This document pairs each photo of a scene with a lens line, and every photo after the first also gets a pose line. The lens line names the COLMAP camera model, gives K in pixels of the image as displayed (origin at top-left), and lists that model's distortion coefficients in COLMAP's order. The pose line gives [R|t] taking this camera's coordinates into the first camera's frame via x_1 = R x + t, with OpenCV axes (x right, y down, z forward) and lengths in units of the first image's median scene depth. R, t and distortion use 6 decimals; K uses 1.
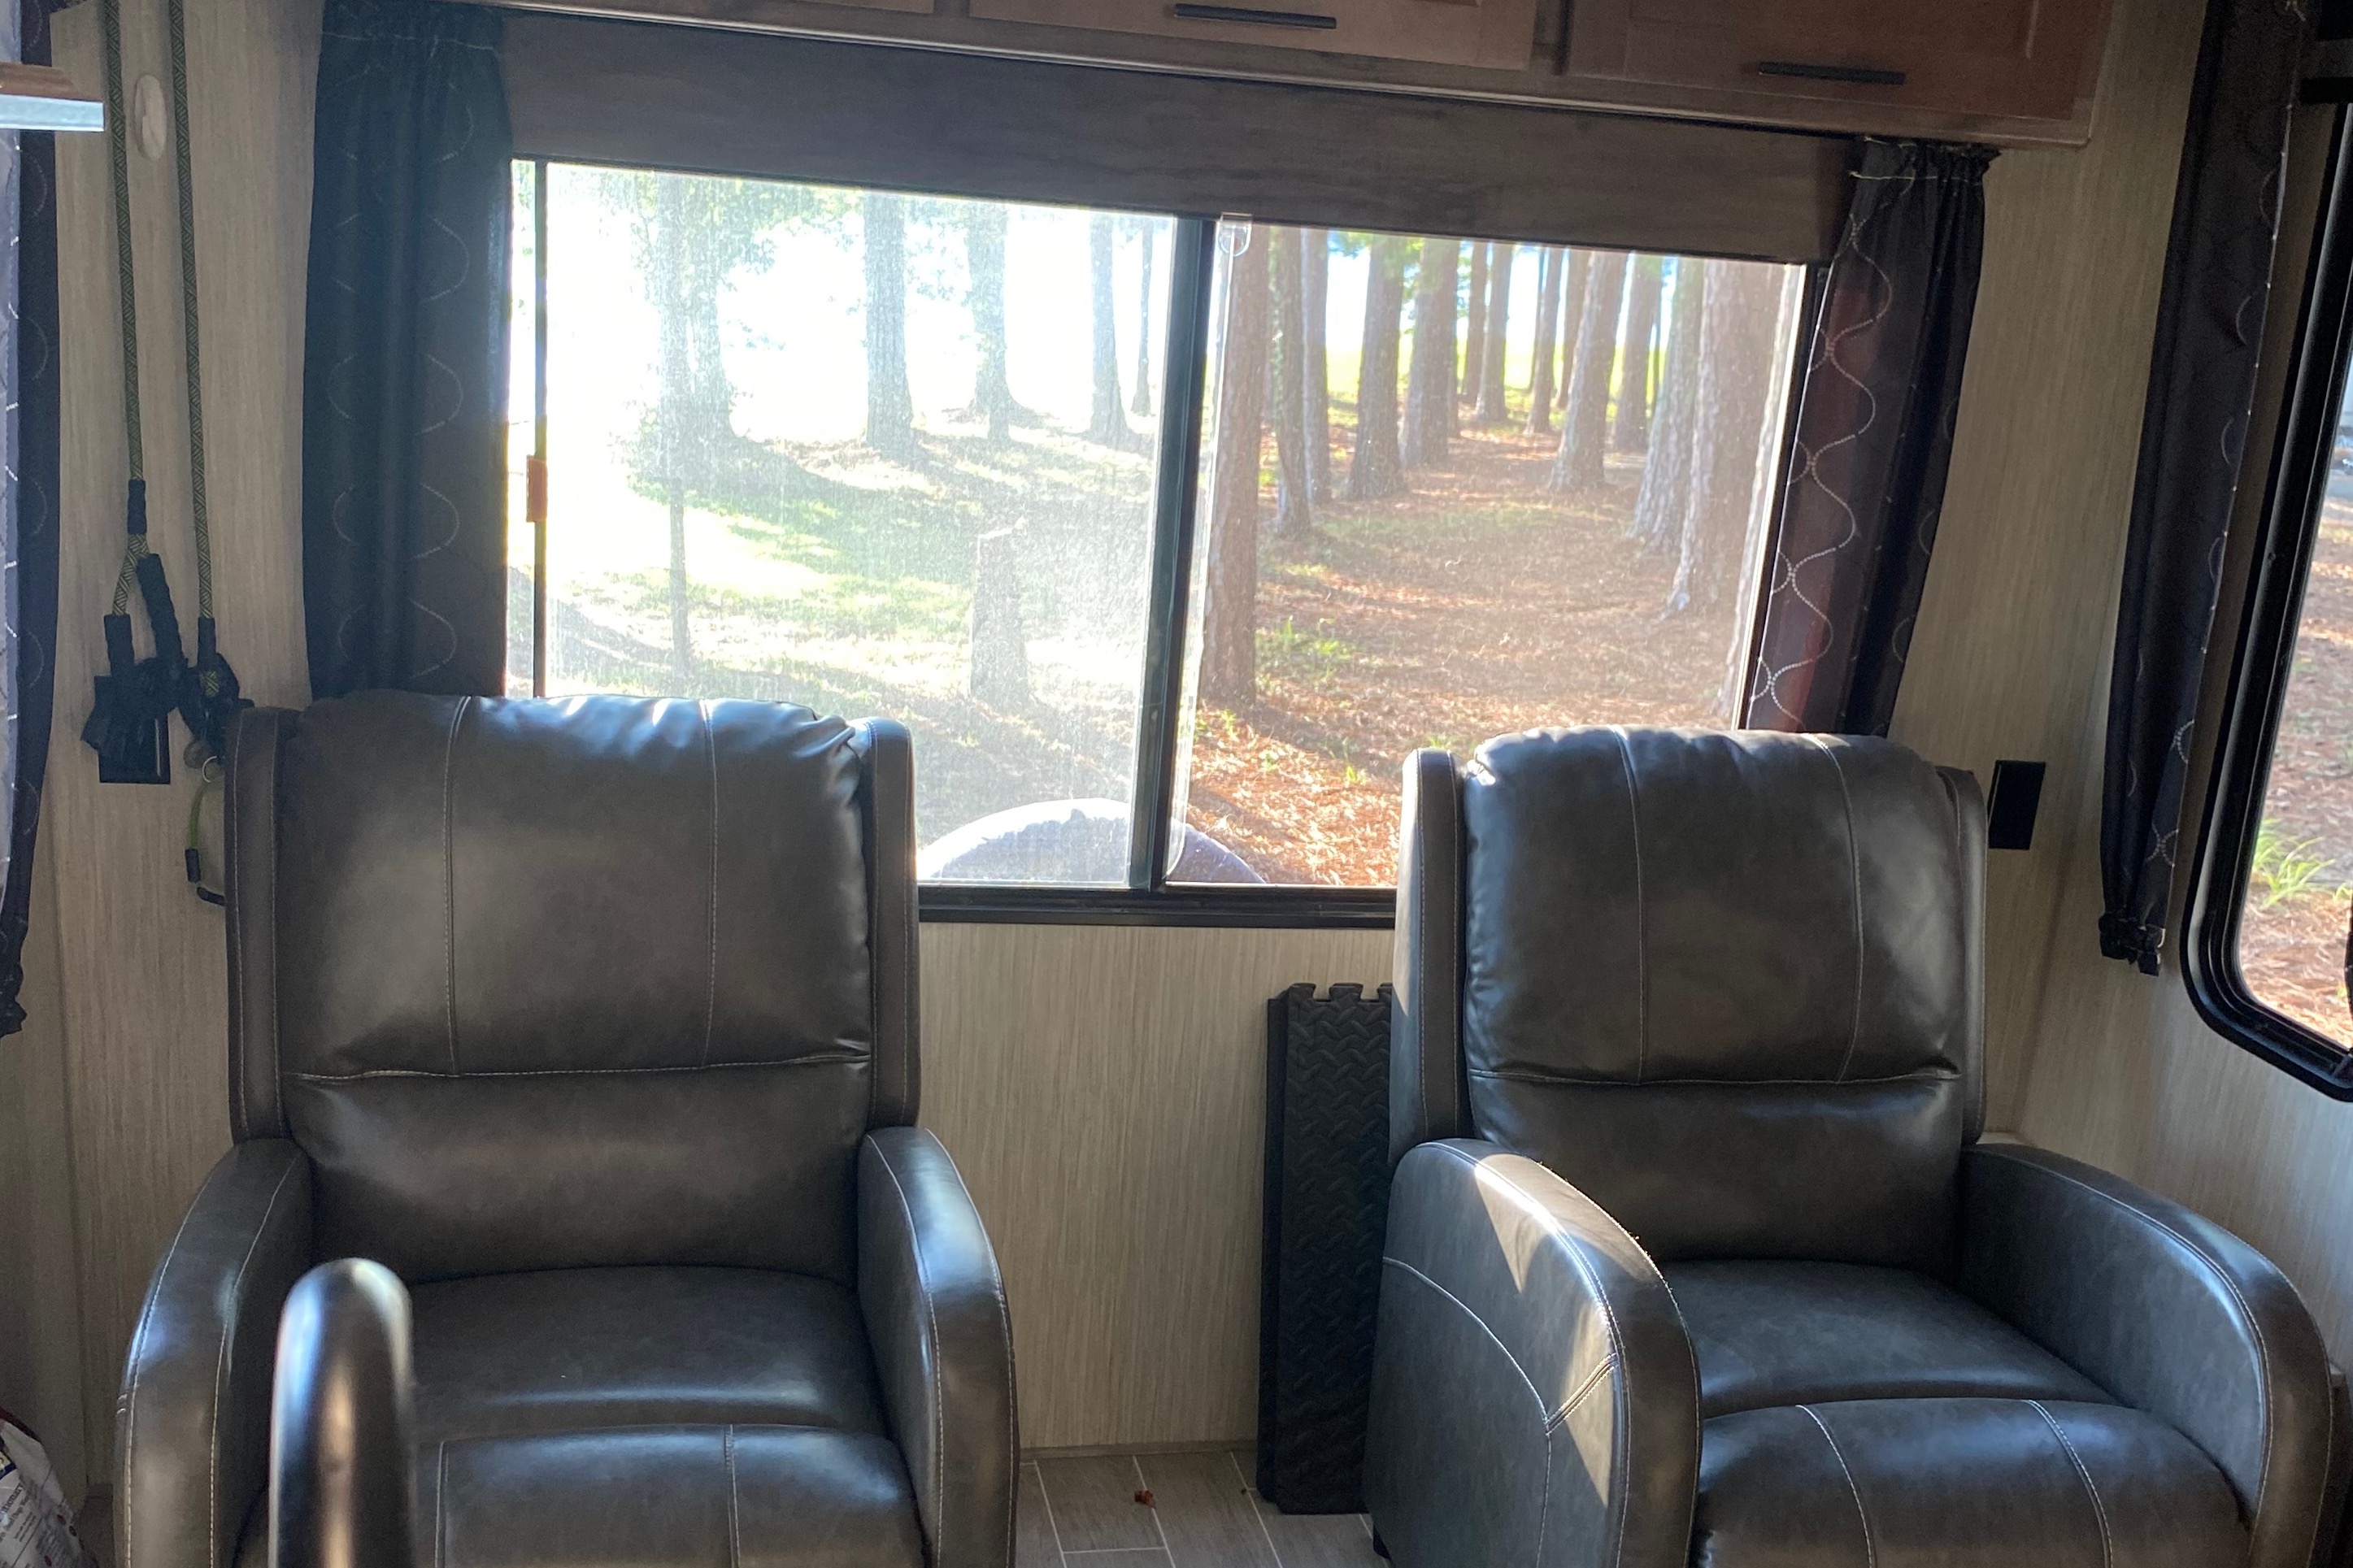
lens RADIAL K [[2397.0, 0, 1180.4], [0, 2397.0, 844.6], [0, 0, 1]] dist [0.128140, -0.382476]
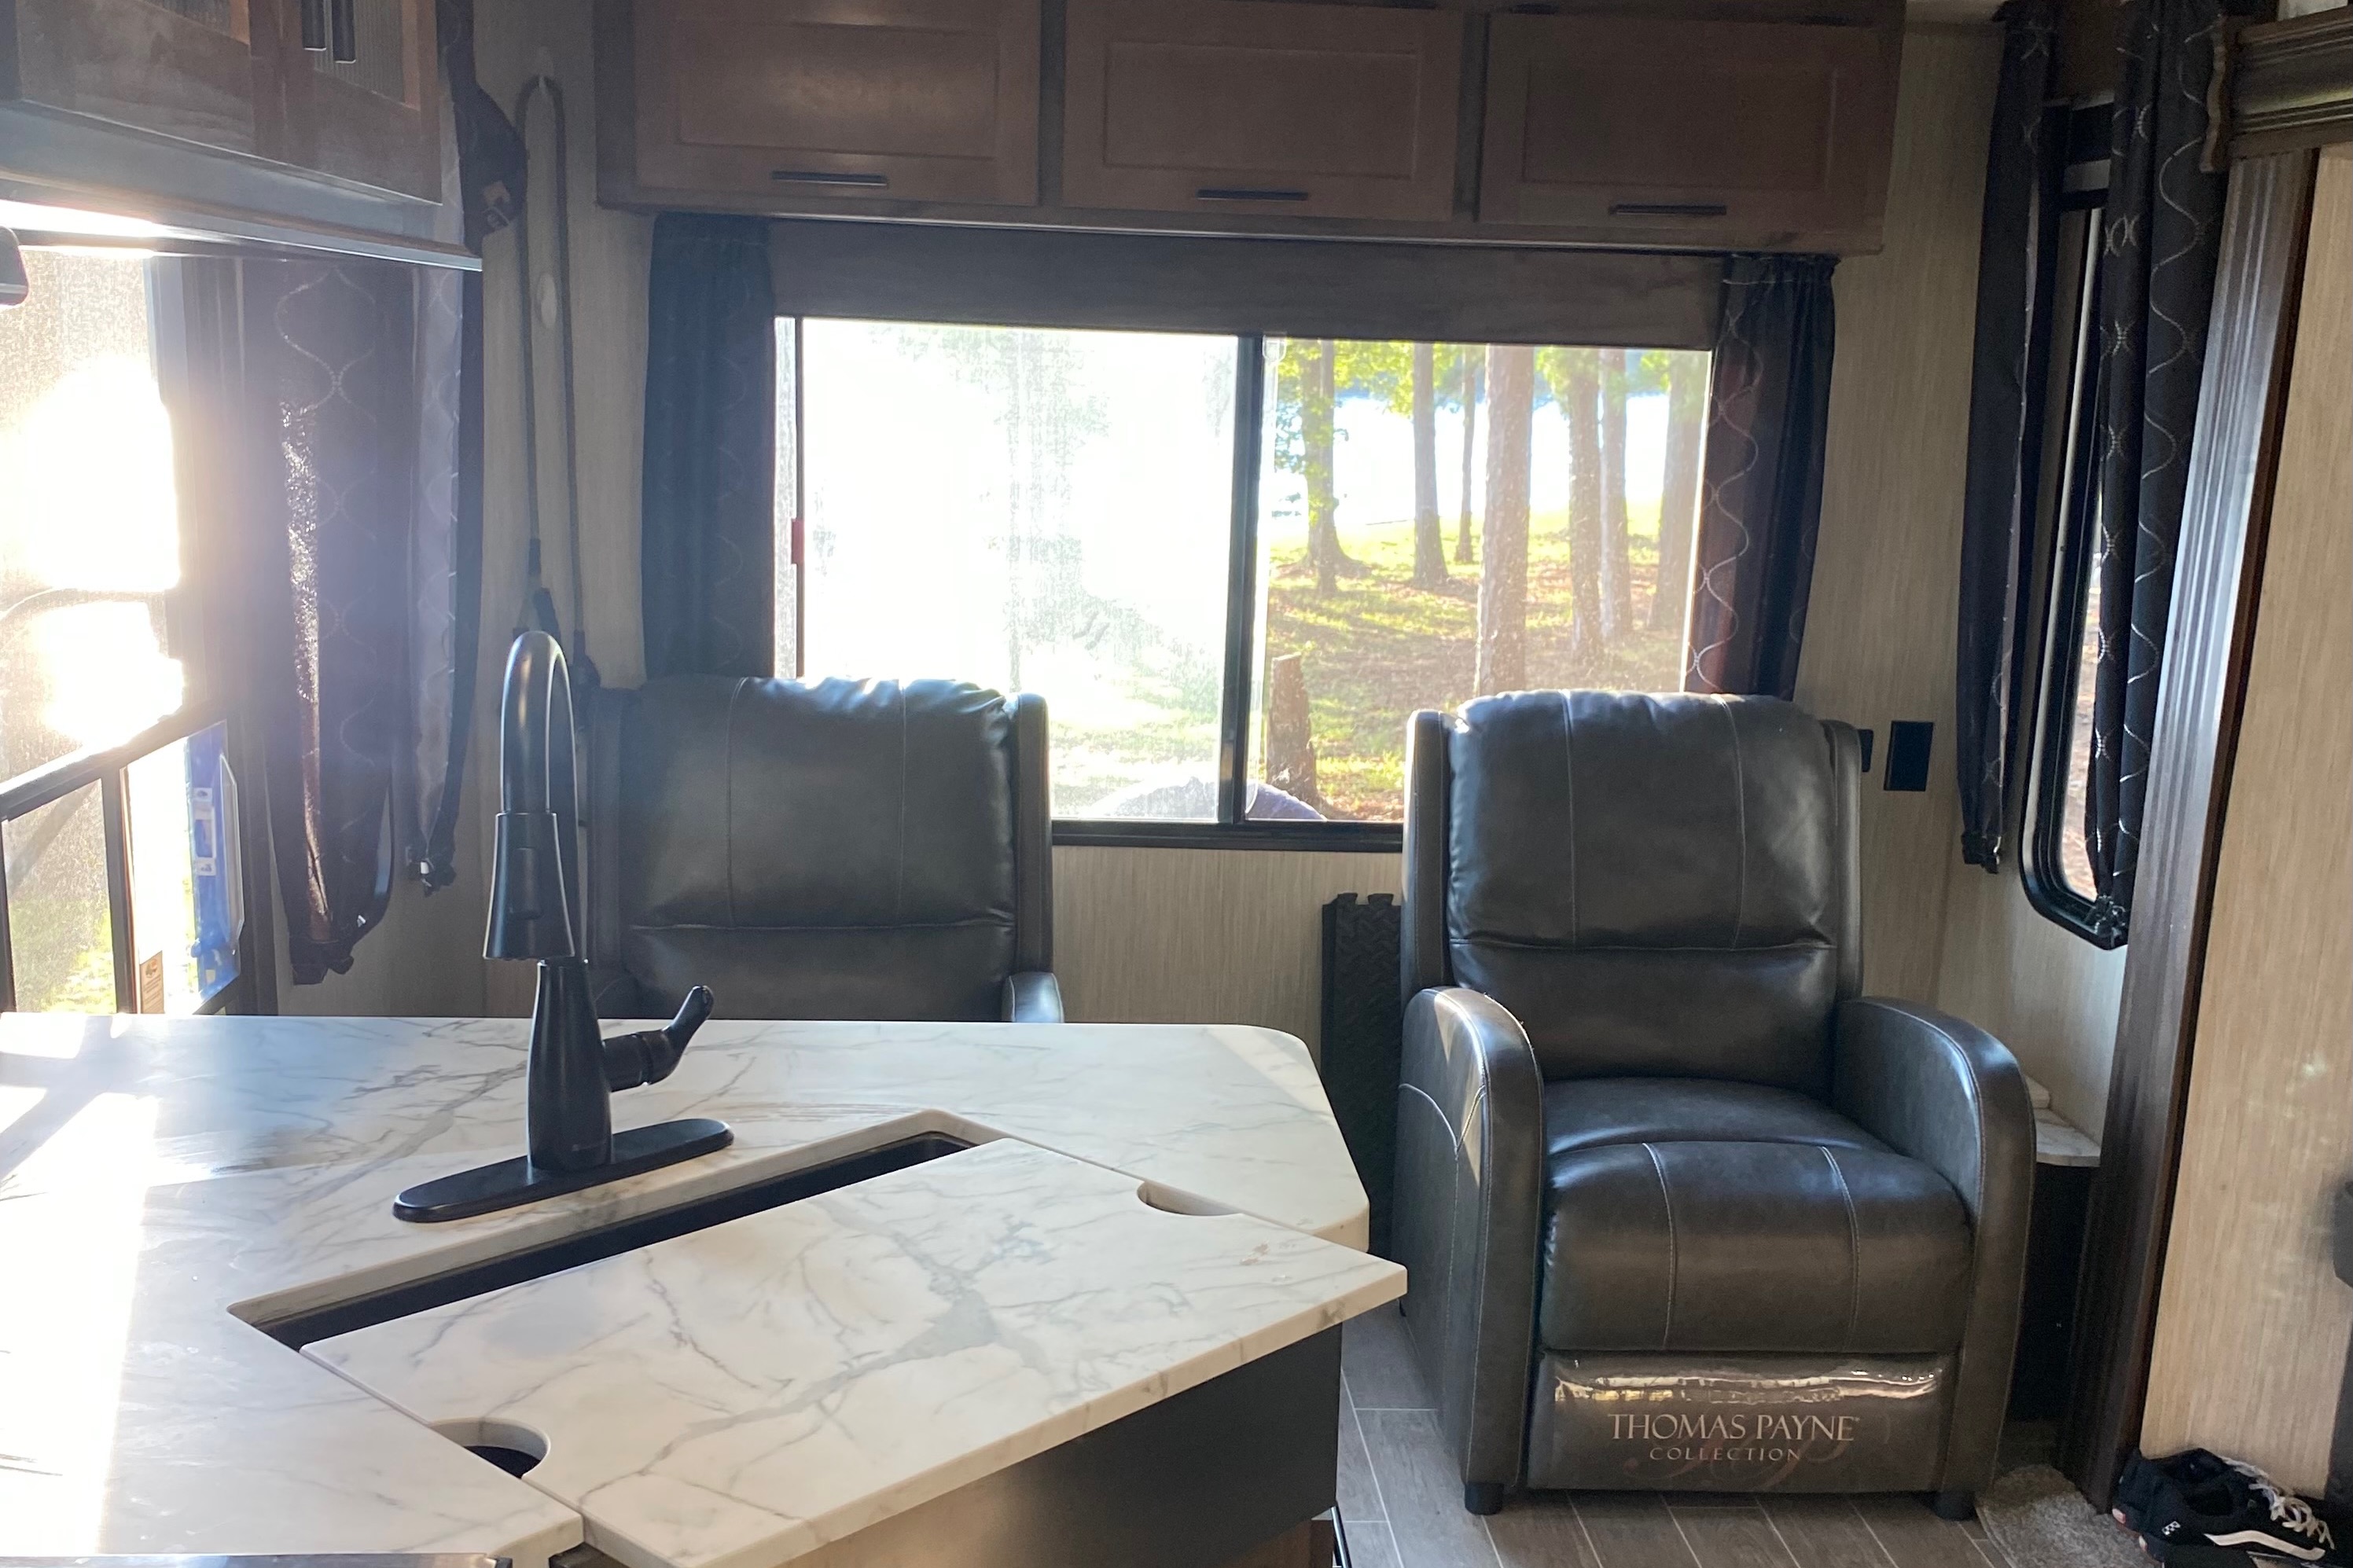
lens RADIAL K [[2419.8, 0, 1177.0], [0, 2419.8, 828.5], [0, 0, 1]] dist [0.173807, -0.637094]
pose [[0.986213, -0.014727, -0.164824, 0.193364], [0.001401, 0.996739, -0.080679, 0.140411], [0.165475, 0.079336, 0.983018, -0.379369]]
